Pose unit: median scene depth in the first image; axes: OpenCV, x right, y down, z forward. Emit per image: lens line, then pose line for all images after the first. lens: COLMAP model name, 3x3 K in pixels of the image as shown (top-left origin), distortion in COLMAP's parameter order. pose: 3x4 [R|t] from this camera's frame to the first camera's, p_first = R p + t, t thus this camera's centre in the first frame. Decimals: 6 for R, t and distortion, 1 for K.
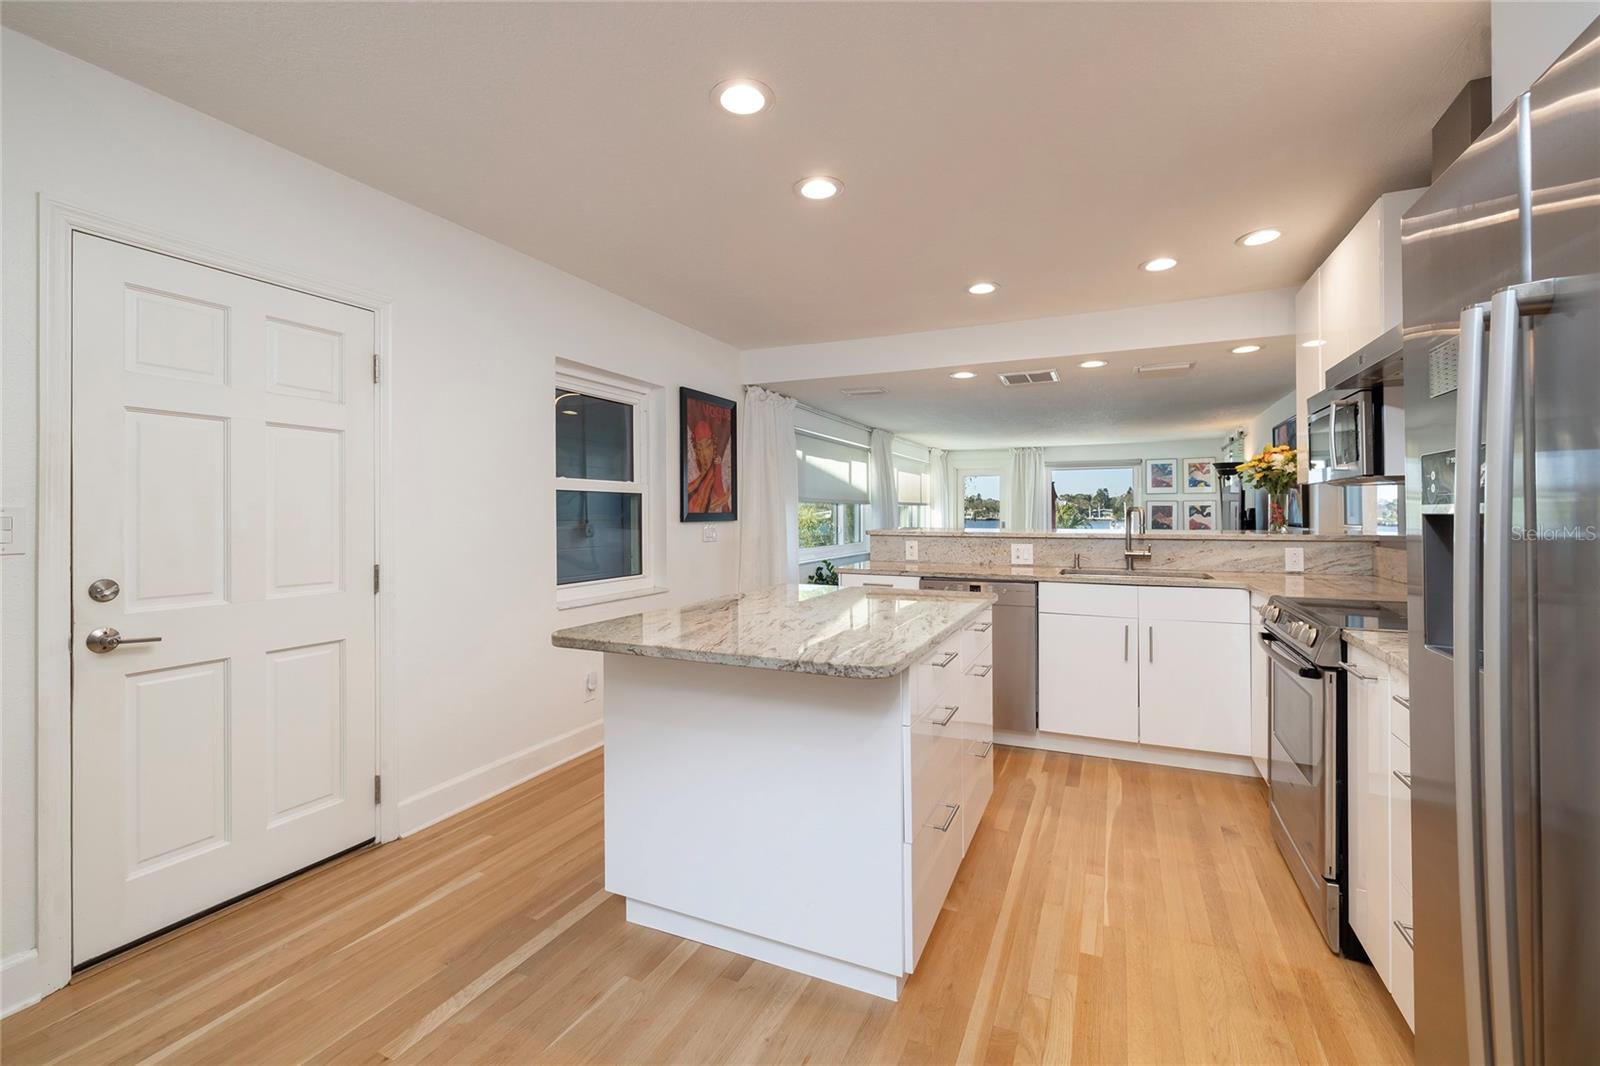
lens RADIAL K [[686.9, 0, 827.6], [0, 686.9, 508.1], [0, 0, 1]] dist [-0.000510, -0.000042]
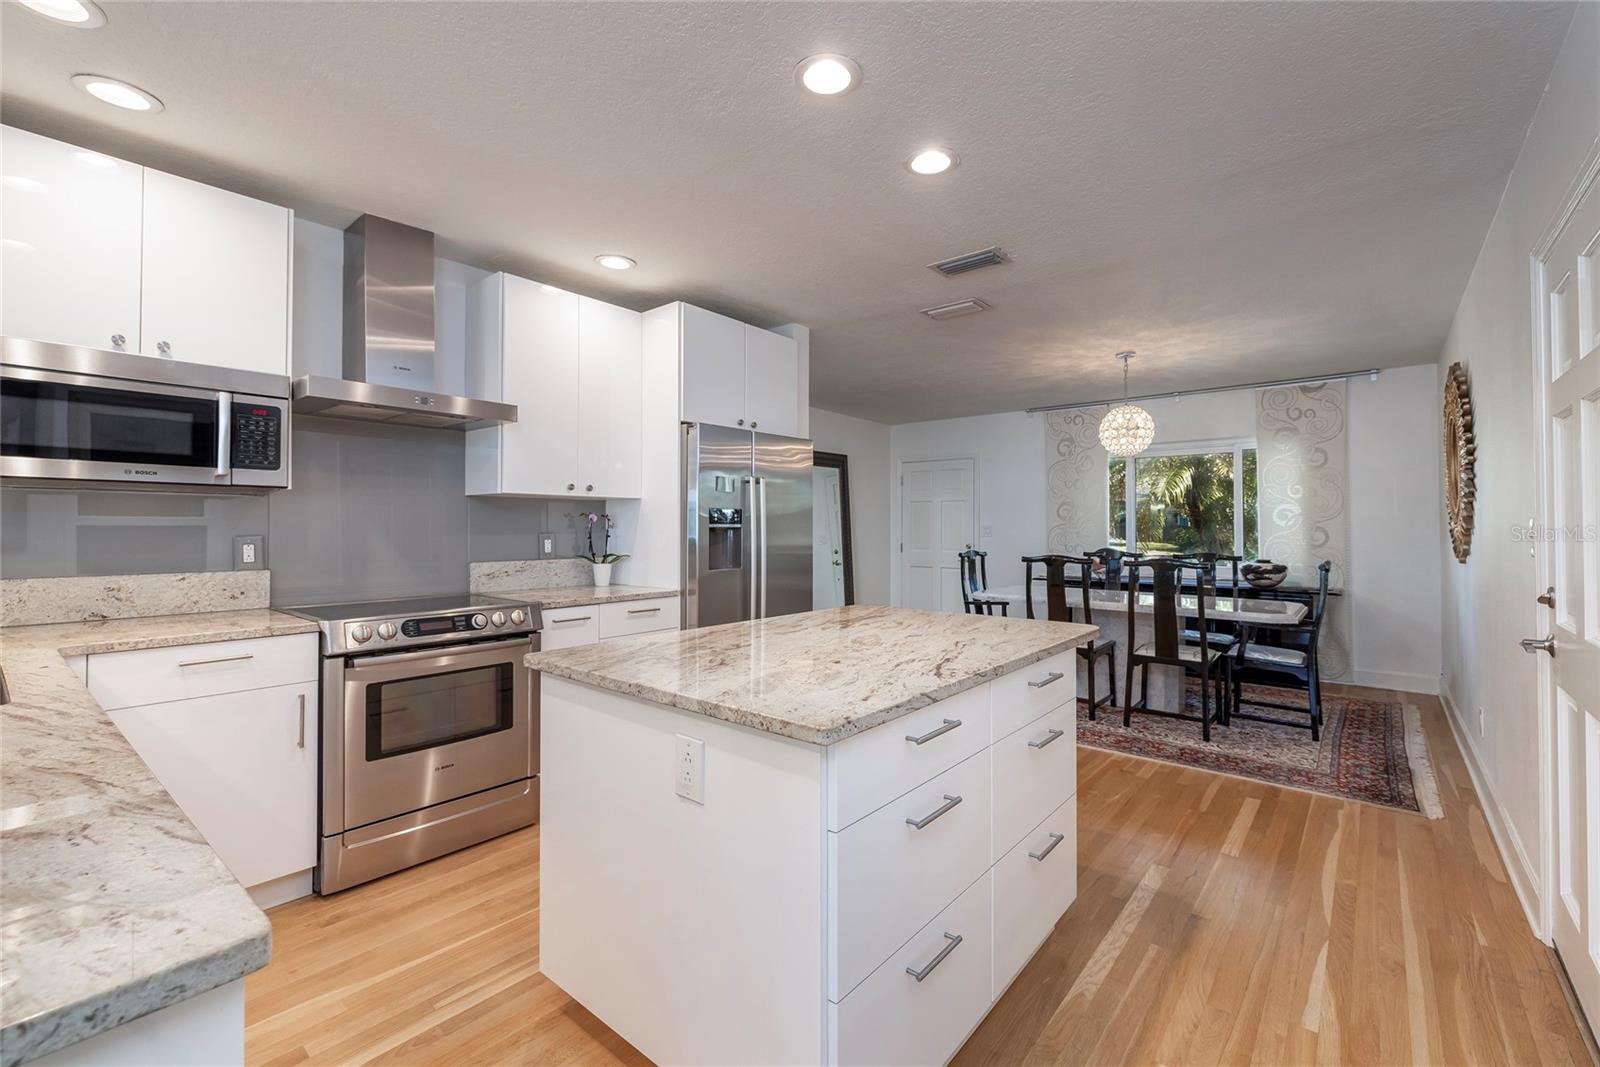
lens RADIAL K [[666.8, 0, 810.6], [0, 666.8, 519.6], [0, 0, 1]] dist [-0.000226, -0.000068]
pose [[-0.956304, 0.004385, 0.292342, -0.117550], [-0.001472, 0.999803, -0.019812, 0.009199], [-0.292371, -0.019376, -0.956109, 1.005814]]
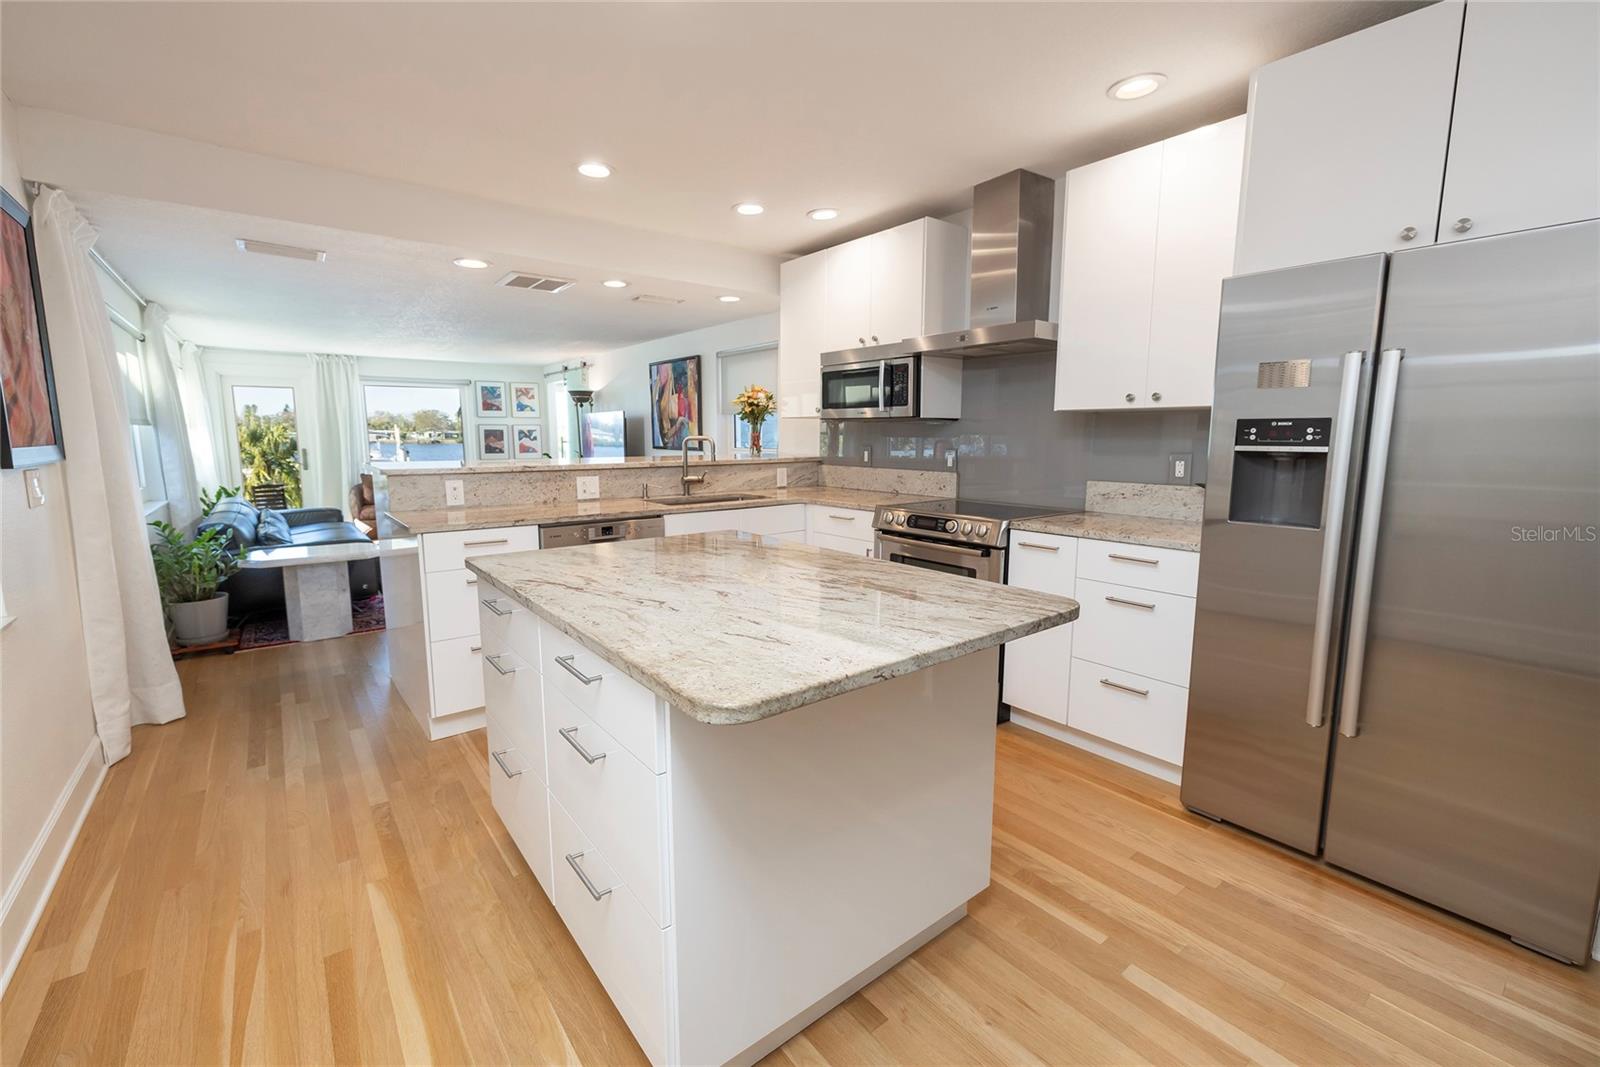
lens RADIAL K [[666.8, 0, 810.6], [0, 666.8, 519.6], [0, 0, 1]] dist [-0.000226, -0.000068]
pose [[0.465792, -0.111197, 0.877880, -0.343206], [-0.008716, 0.991449, 0.130207, -0.008211], [-0.884851, -0.068301, 0.460840, 0.314197]]
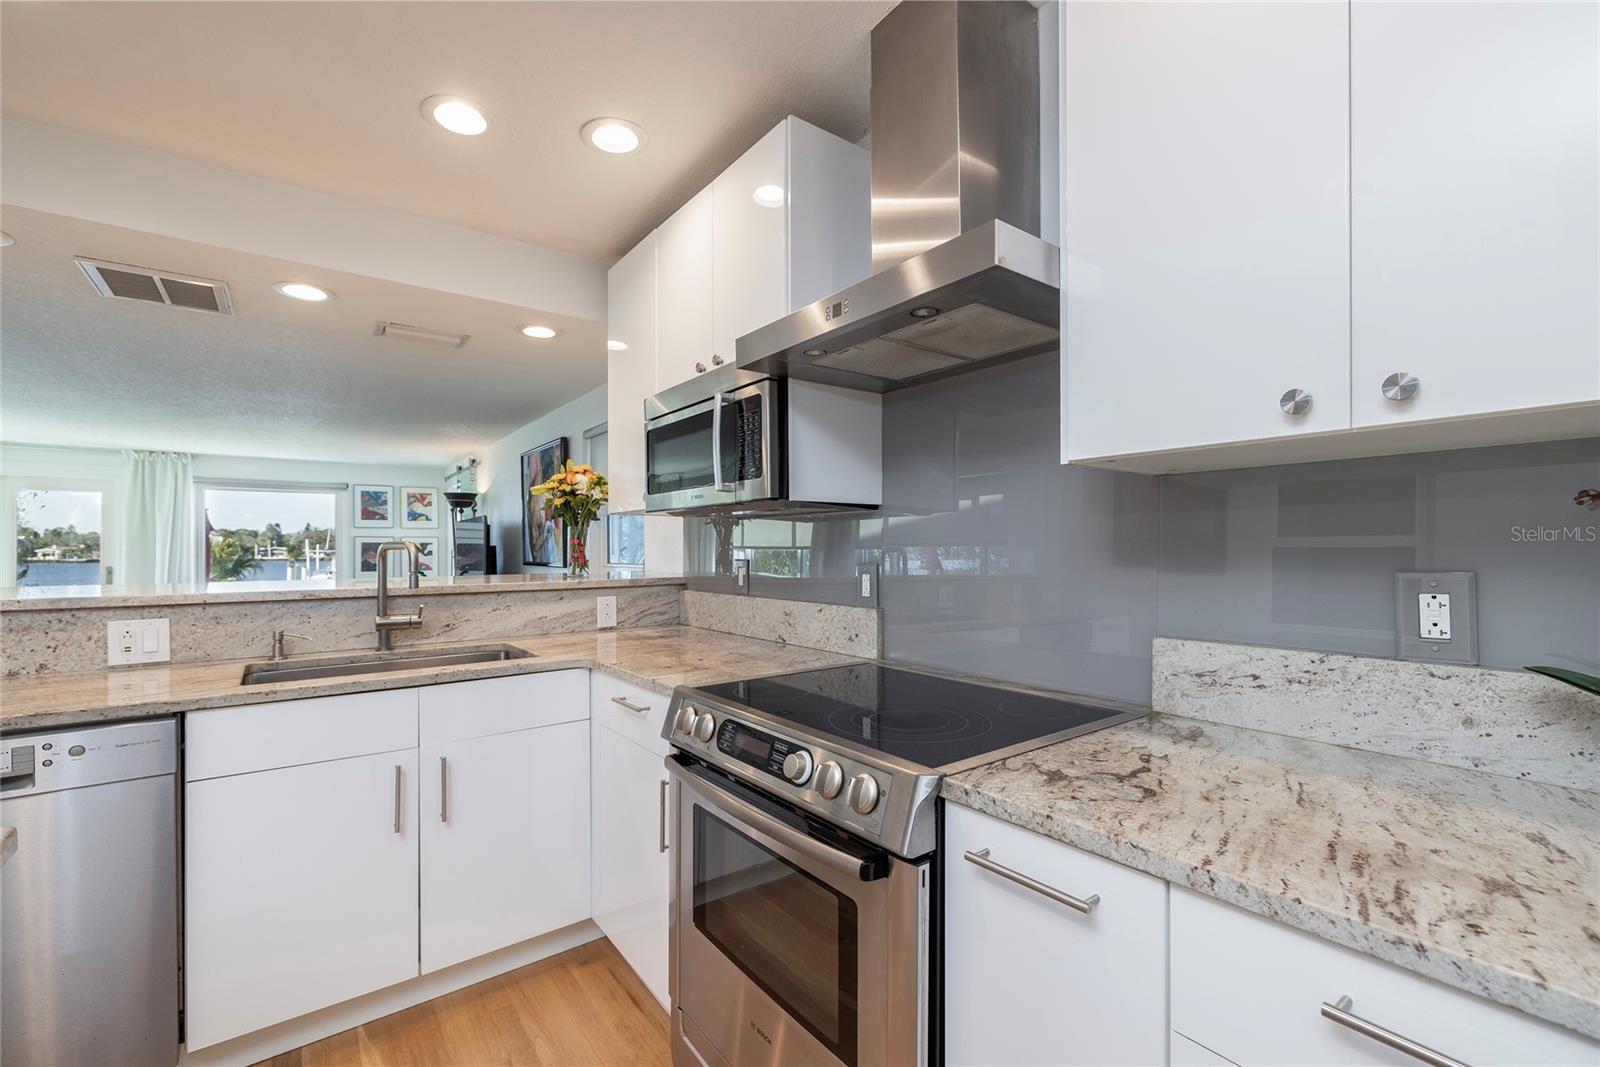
lens RADIAL K [[677.1, 0, 780.3], [0, 677.1, 545.1], [0, 0, 1]] dist [-0.000247, -0.000419]
pose [[0.520008, 0.003854, 0.854153, 0.111813], [-0.002367, 0.999992, -0.003071, 0.001814], [-0.854158, -0.000425, 0.520013, 0.372904]]
